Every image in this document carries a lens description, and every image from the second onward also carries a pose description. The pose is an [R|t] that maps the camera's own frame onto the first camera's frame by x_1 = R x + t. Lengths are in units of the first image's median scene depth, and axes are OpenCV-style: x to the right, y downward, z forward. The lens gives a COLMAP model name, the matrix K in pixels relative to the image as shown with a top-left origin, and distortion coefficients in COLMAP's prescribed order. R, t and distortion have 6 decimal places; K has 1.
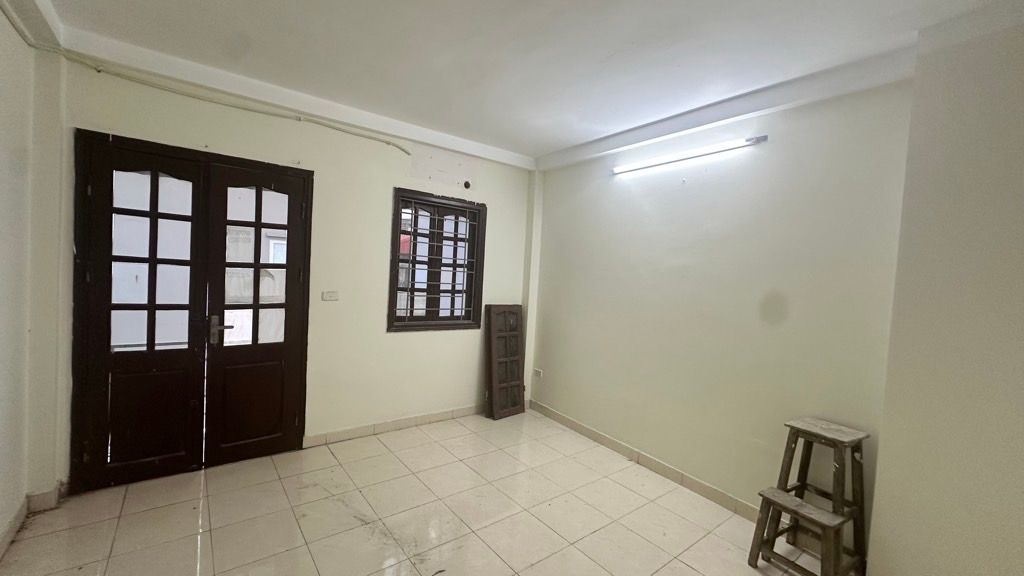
lens RADIAL K [[405.5, 0, 512.0], [0, 405.5, 288.0], [0, 0, 1]] dist [-0.000116, 0.000425]
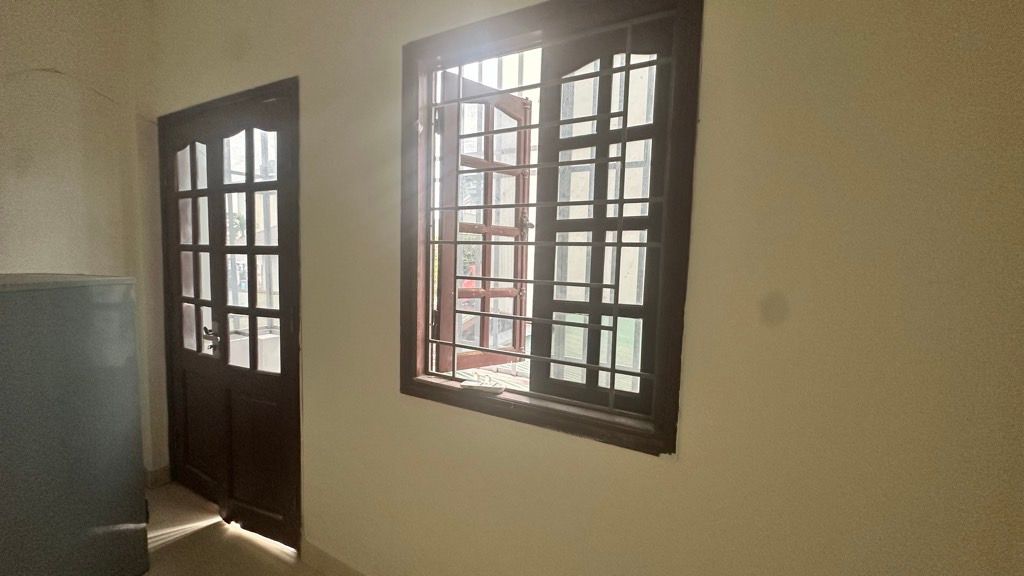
lens RADIAL K [[405.5, 0, 512.0], [0, 405.5, 288.0], [0, 0, 1]] dist [-0.000116, 0.000425]
pose [[0.458068, 0.021268, -0.888663, 0.109483], [-0.030248, 0.999508, 0.008329, -0.009018], [0.888402, 0.023065, 0.458486, 0.884835]]
